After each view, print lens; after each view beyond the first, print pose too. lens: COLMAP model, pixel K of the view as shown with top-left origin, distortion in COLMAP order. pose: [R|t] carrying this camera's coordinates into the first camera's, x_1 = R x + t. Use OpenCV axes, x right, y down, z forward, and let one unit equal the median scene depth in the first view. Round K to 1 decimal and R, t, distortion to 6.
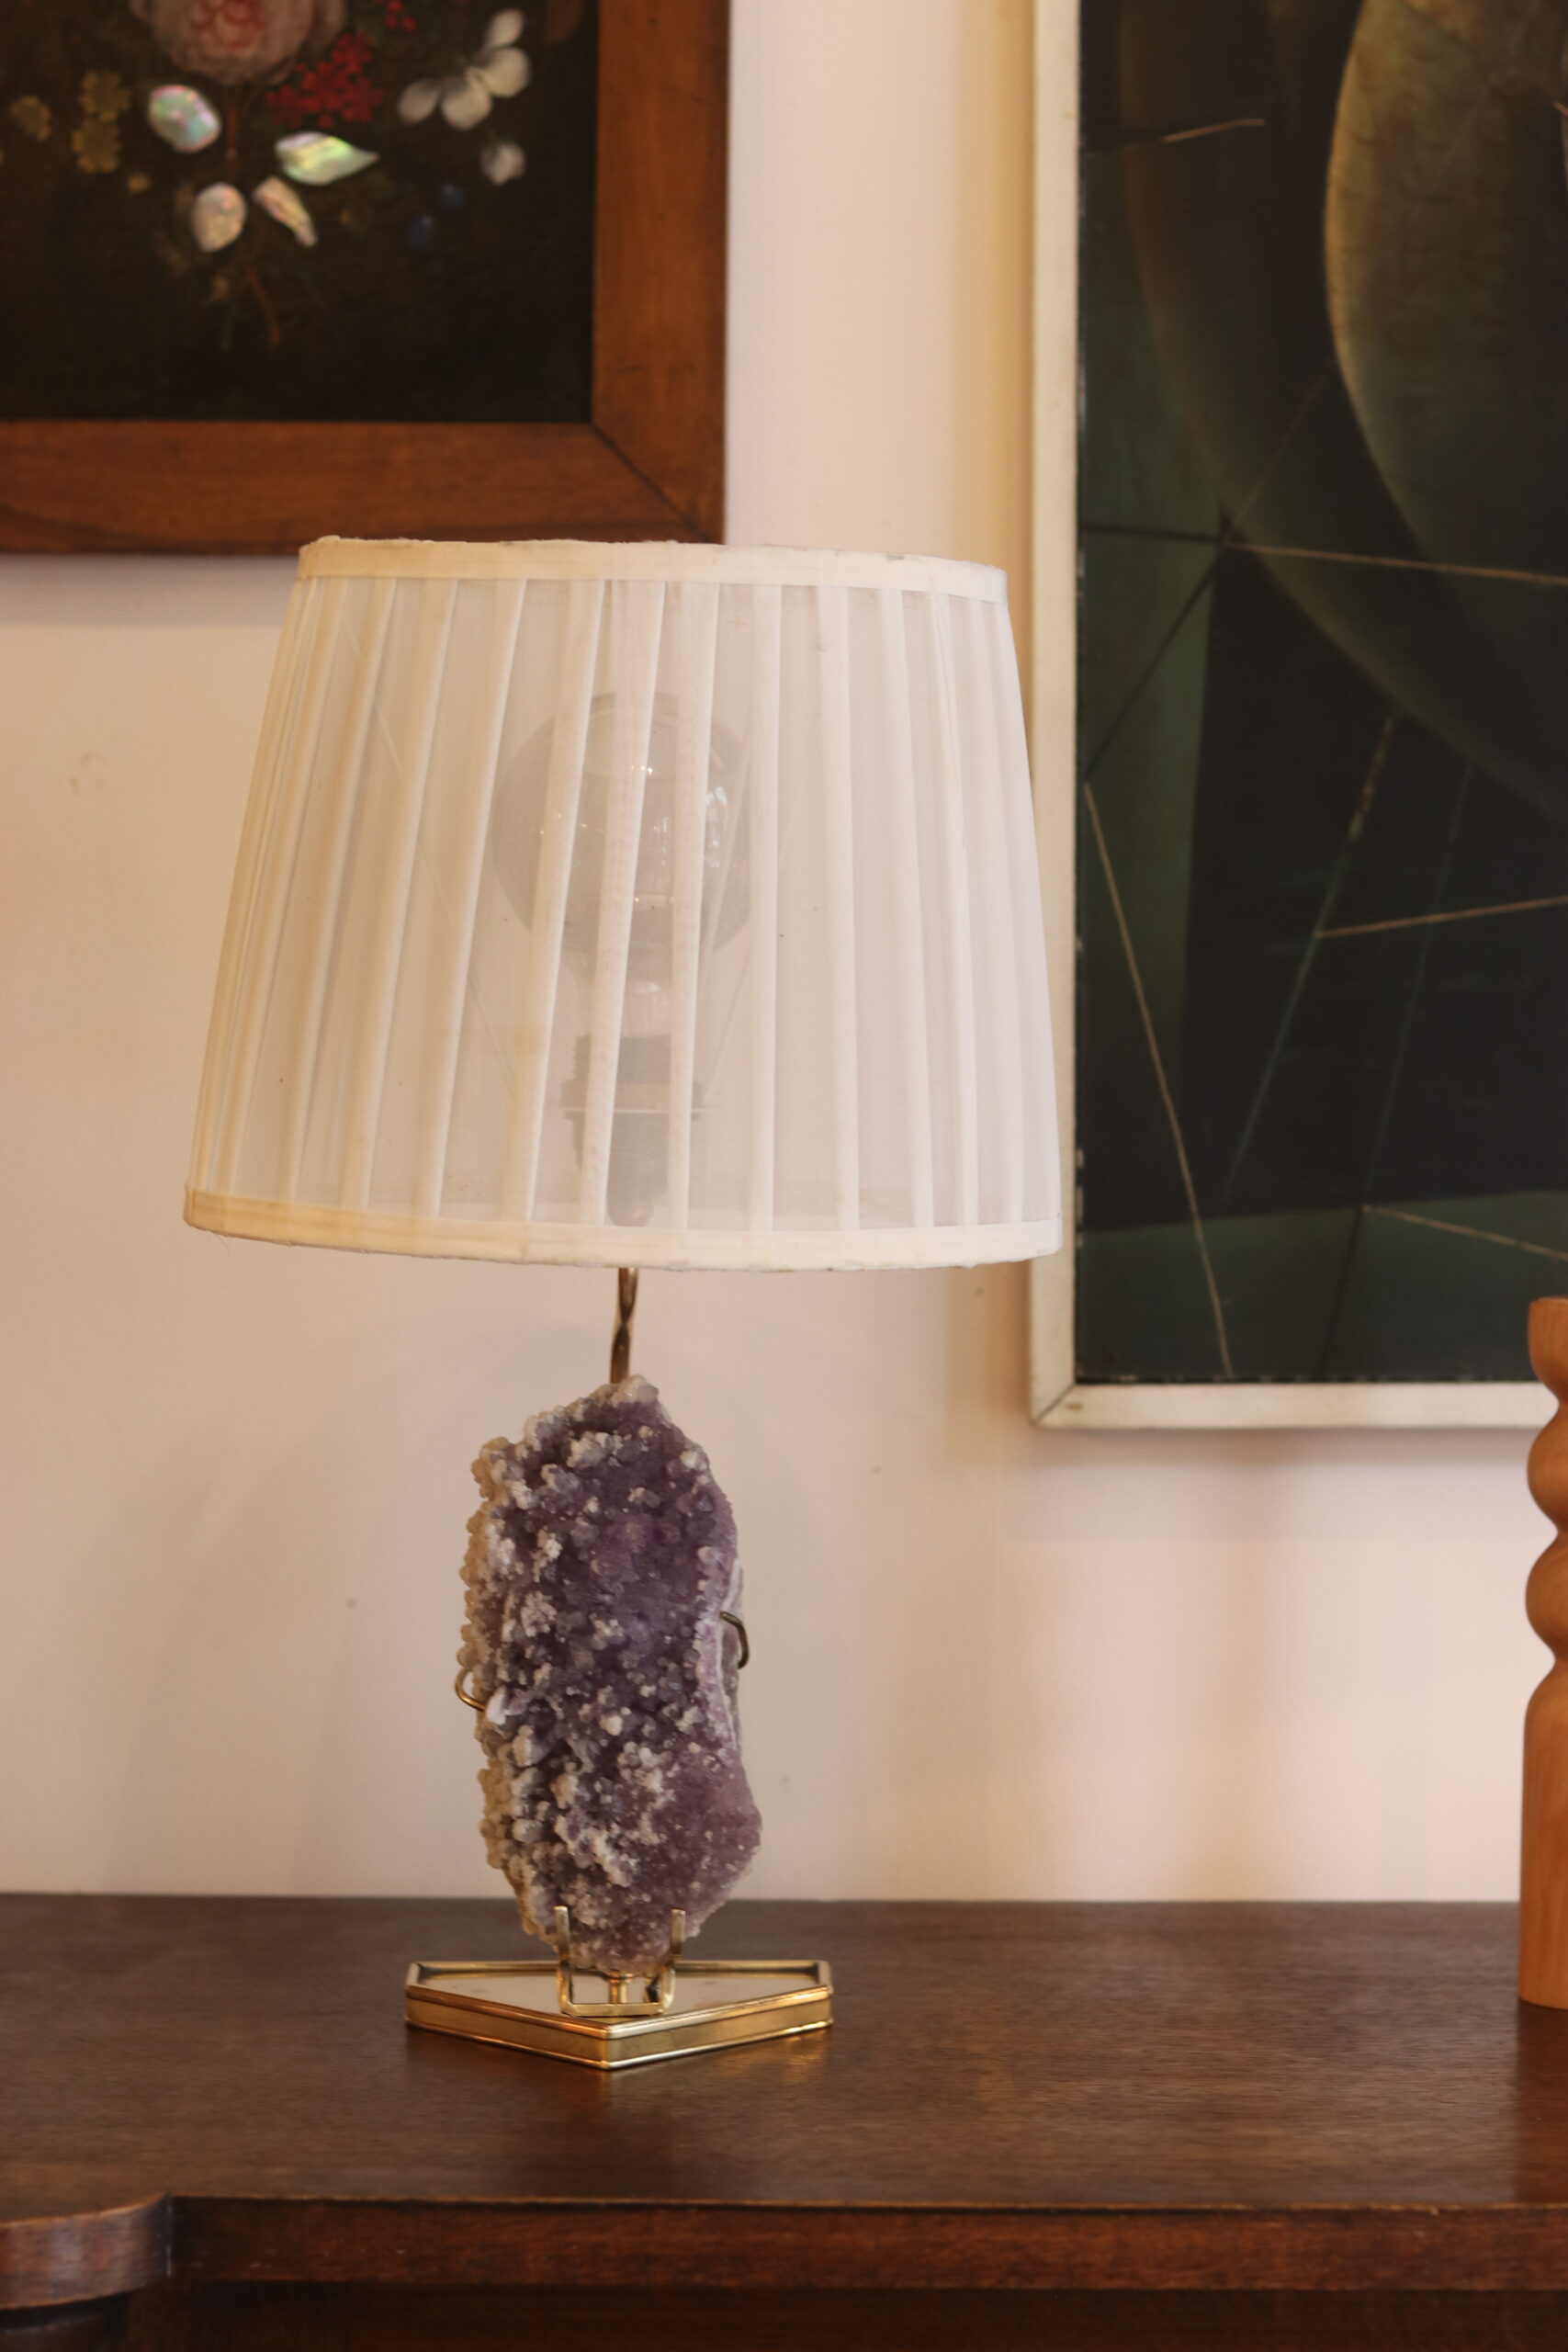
lens RADIAL K [[5590.1, 0, 784.0], [0, 5590.1, 1176.0], [0, 0, 1]] dist [-0.085581, -0.099911]
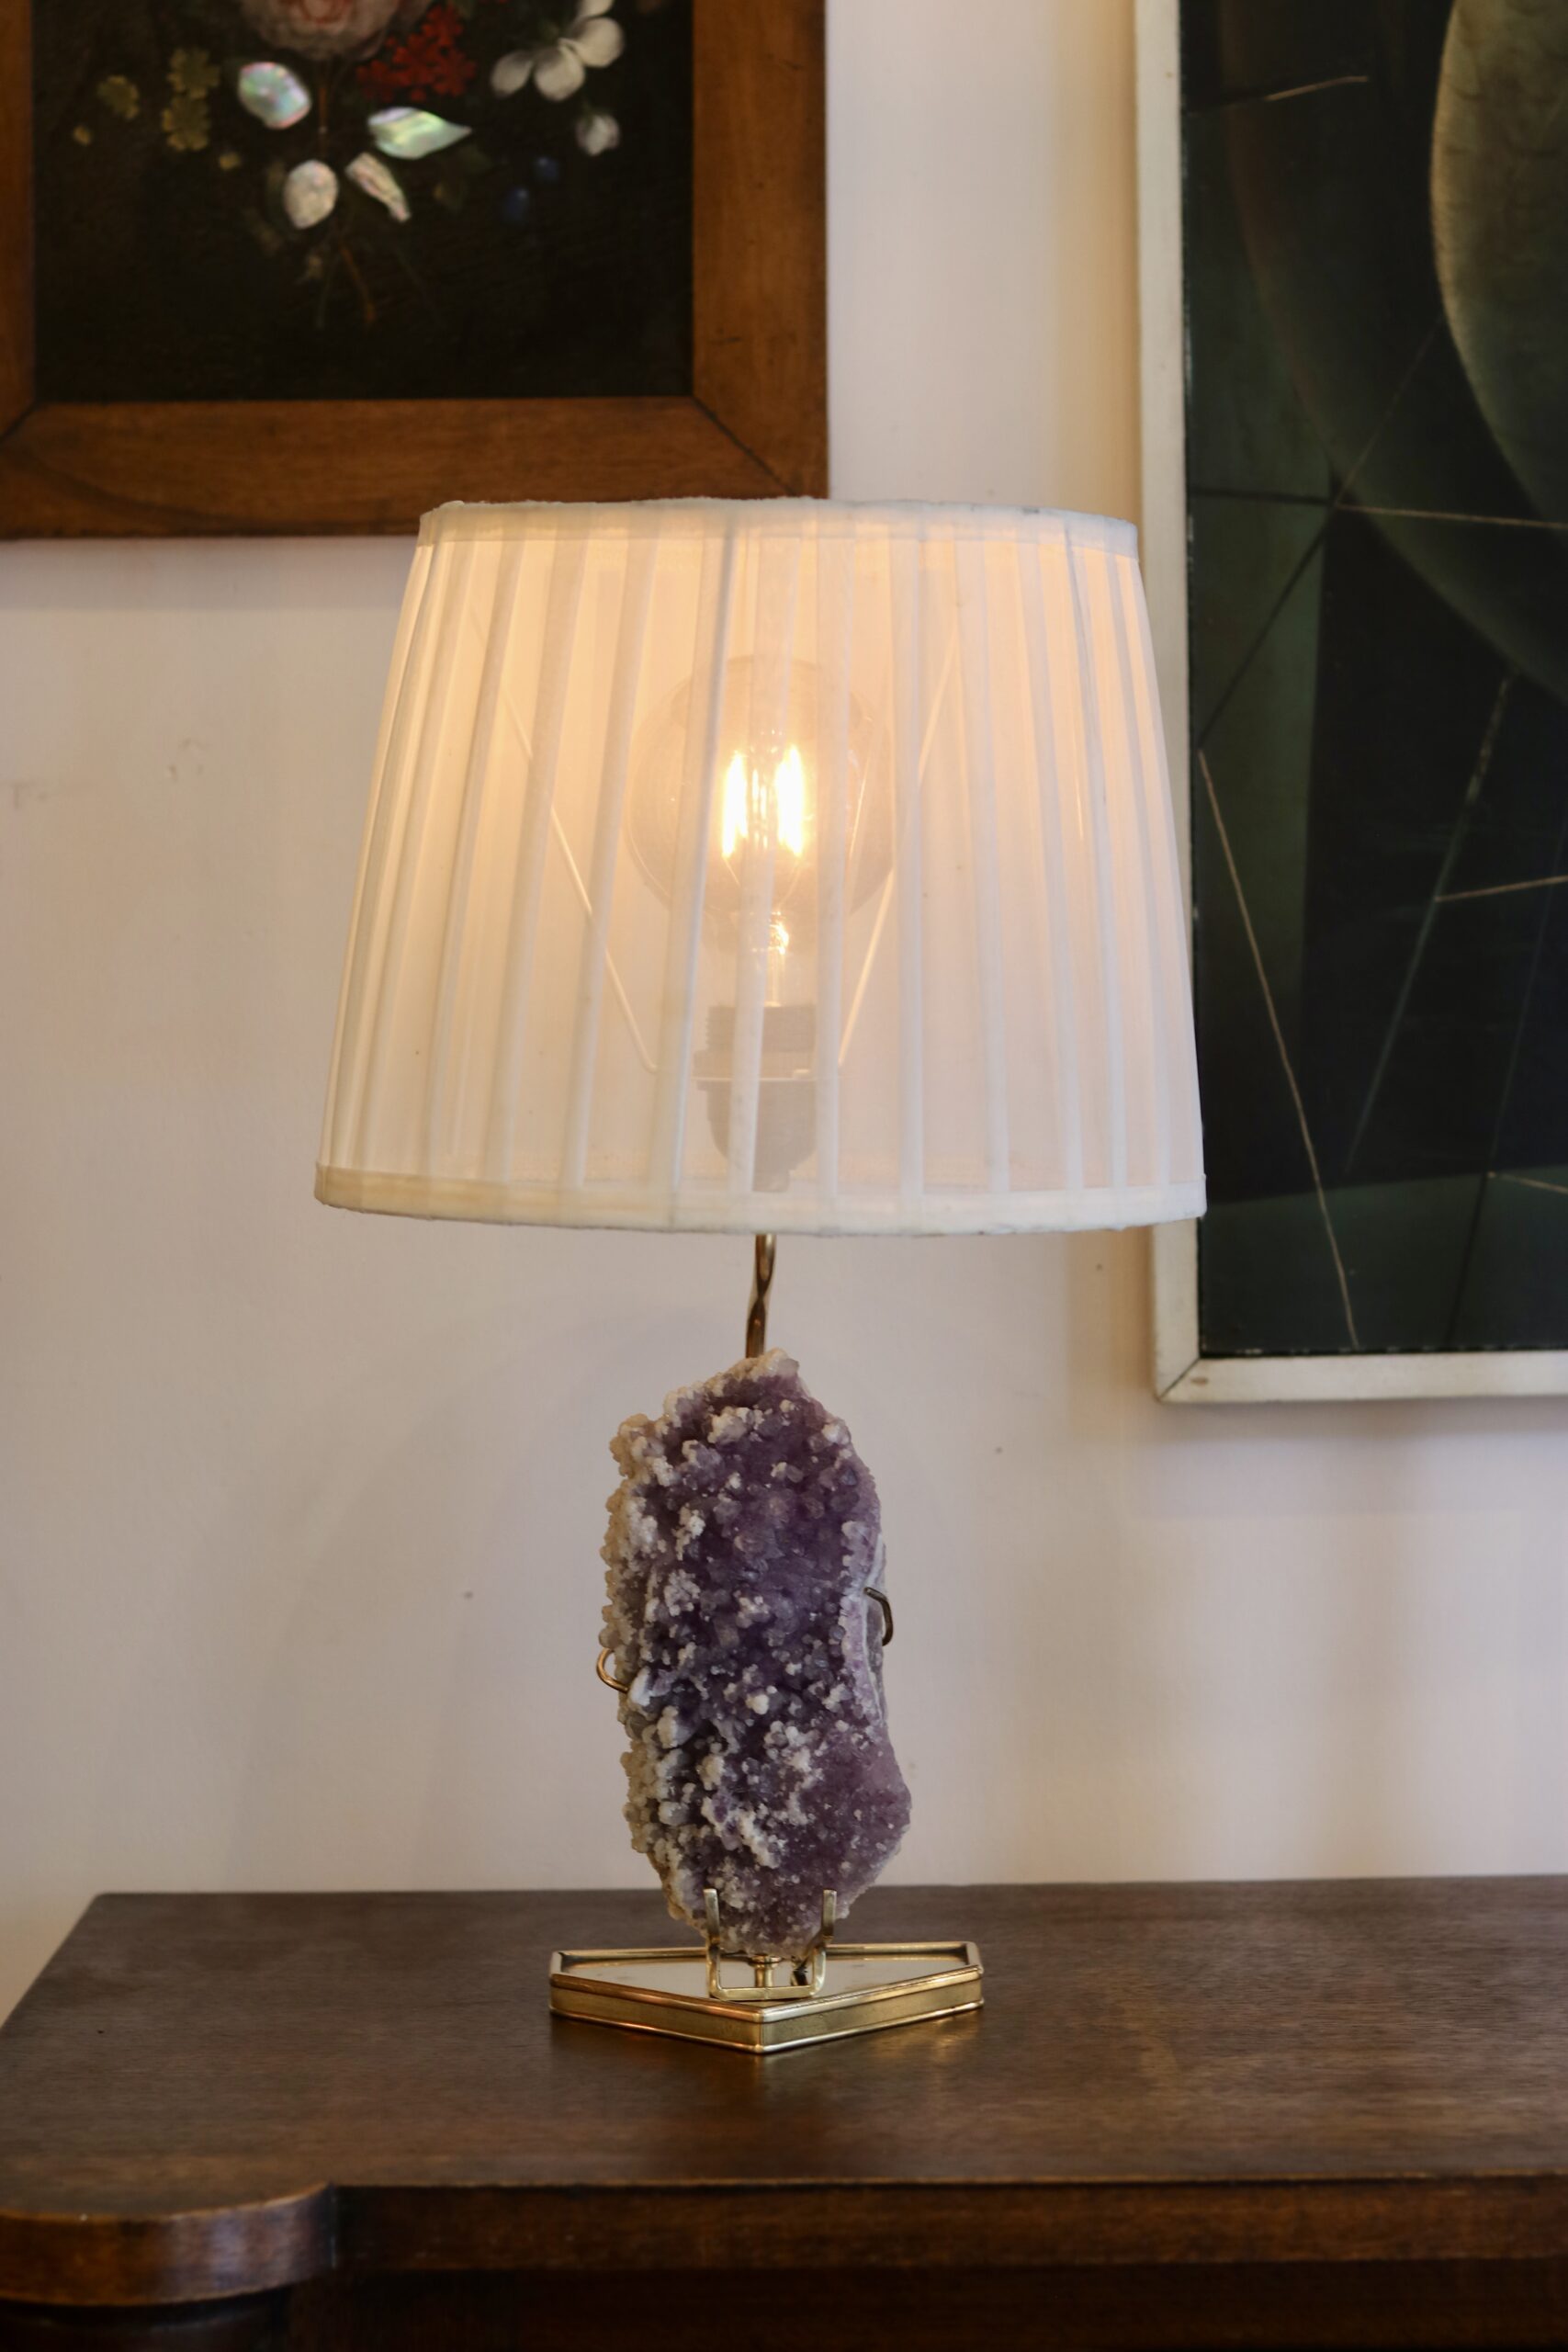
lens RADIAL K [[5590.1, 0, 784.0], [0, 5590.1, 1176.0], [0, 0, 1]] dist [-0.085581, -0.099911]
pose [[0.999829, -0.018450, 0.001183, -0.025610], [0.018457, 0.999813, -0.005794, 0.010939], [-0.001076, 0.005815, 0.999983, 0.014252]]
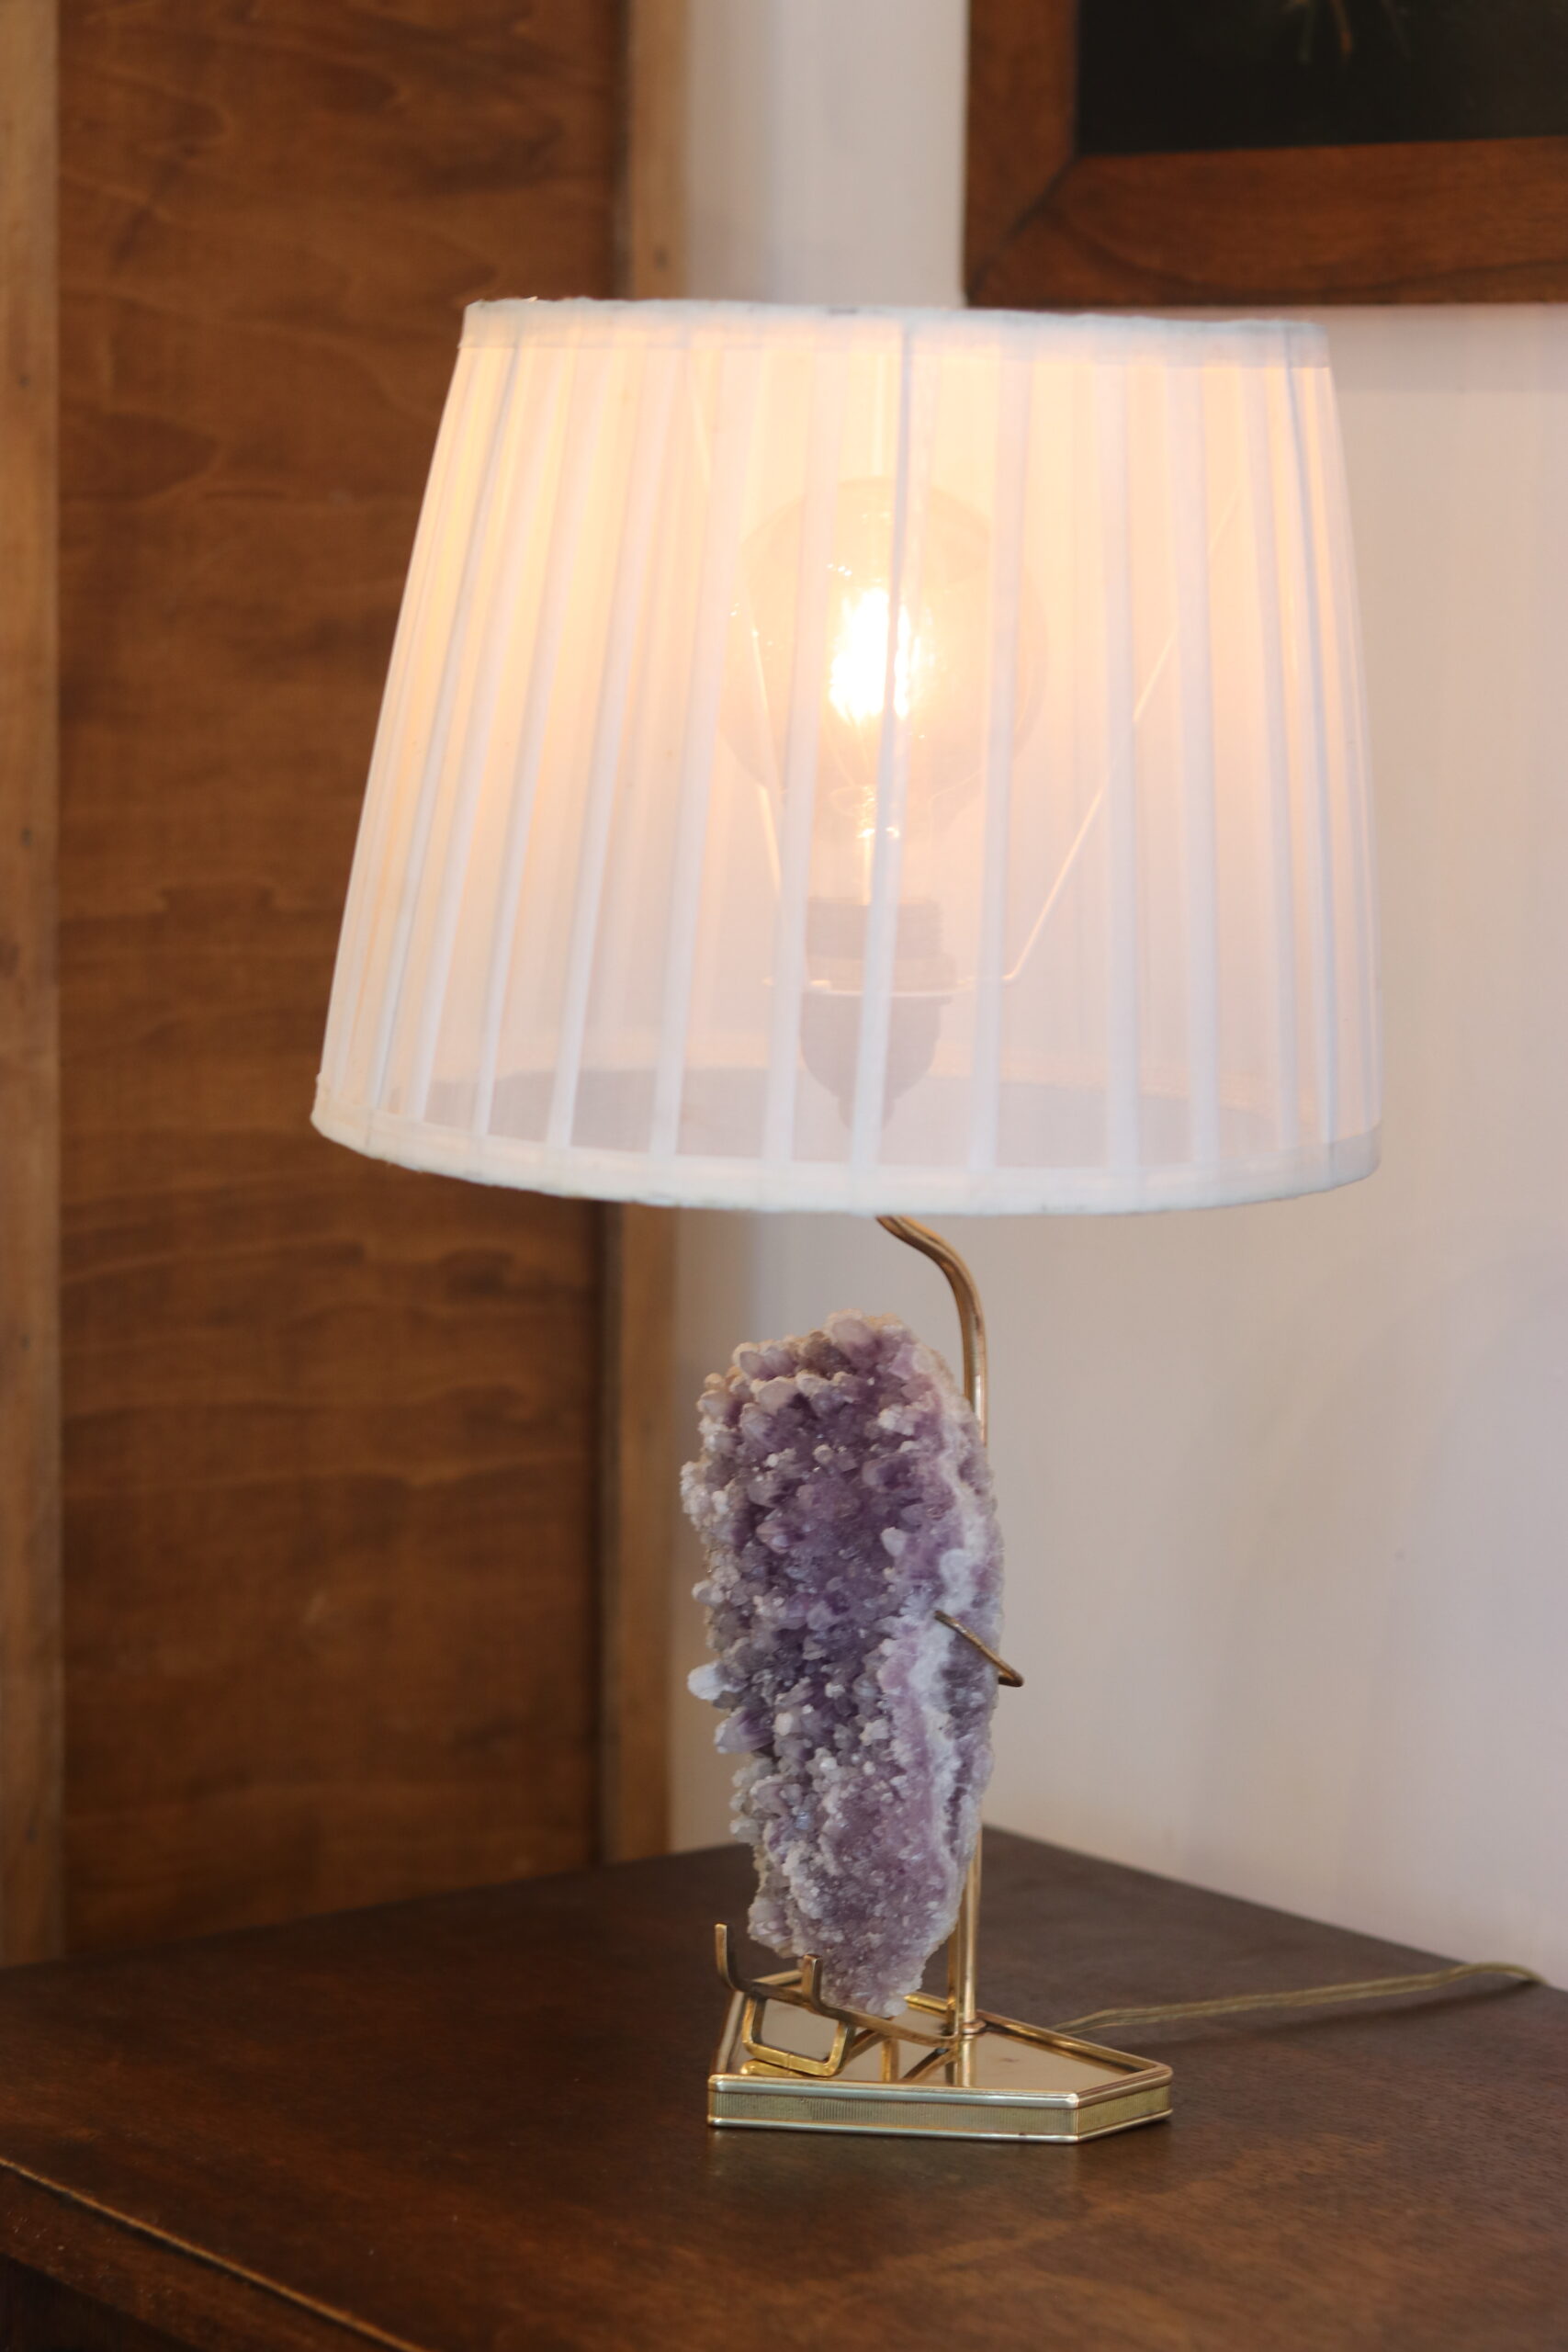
lens RADIAL K [[5590.1, 0, 784.0], [0, 5590.1, 1176.0], [0, 0, 1]] dist [-0.085581, -0.099911]
pose [[0.639029, 0.097275, -0.763007, 0.594031], [-0.060228, 0.995253, 0.076441, -0.046430], [0.766821, -0.002893, 0.641854, 0.462720]]
